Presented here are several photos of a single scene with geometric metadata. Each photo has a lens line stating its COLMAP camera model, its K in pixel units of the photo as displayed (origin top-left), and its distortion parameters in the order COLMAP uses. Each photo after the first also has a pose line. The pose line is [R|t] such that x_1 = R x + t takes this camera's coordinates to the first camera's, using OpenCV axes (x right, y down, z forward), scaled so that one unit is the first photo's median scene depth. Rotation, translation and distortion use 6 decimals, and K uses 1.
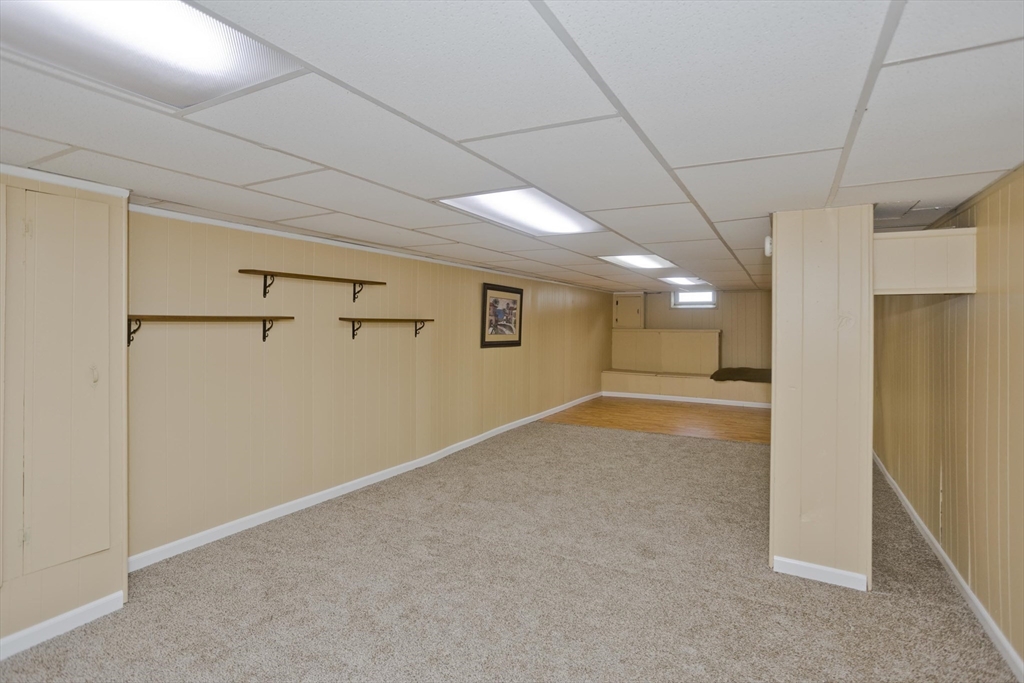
lens RADIAL K [[515.7, 0, 508.4], [0, 515.7, 329.5], [0, 0, 1]] dist [-0.000457, 0.000821]
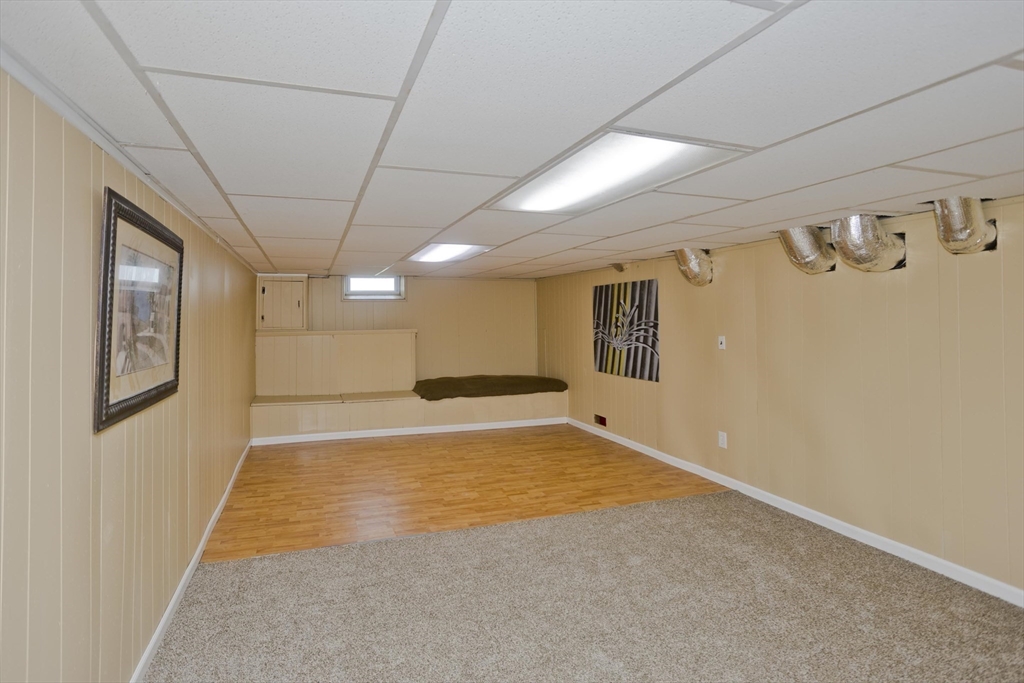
lens RADIAL K [[536.4, 0, 509.9], [0, 536.4, 308.7], [0, 0, 1]] dist [-0.001276, 0.000188]
pose [[0.686254, -0.000208, 0.727362, -0.060751], [0.022192, 0.999540, -0.020652, -0.009896], [-0.727023, 0.030315, 0.685944, 0.366518]]
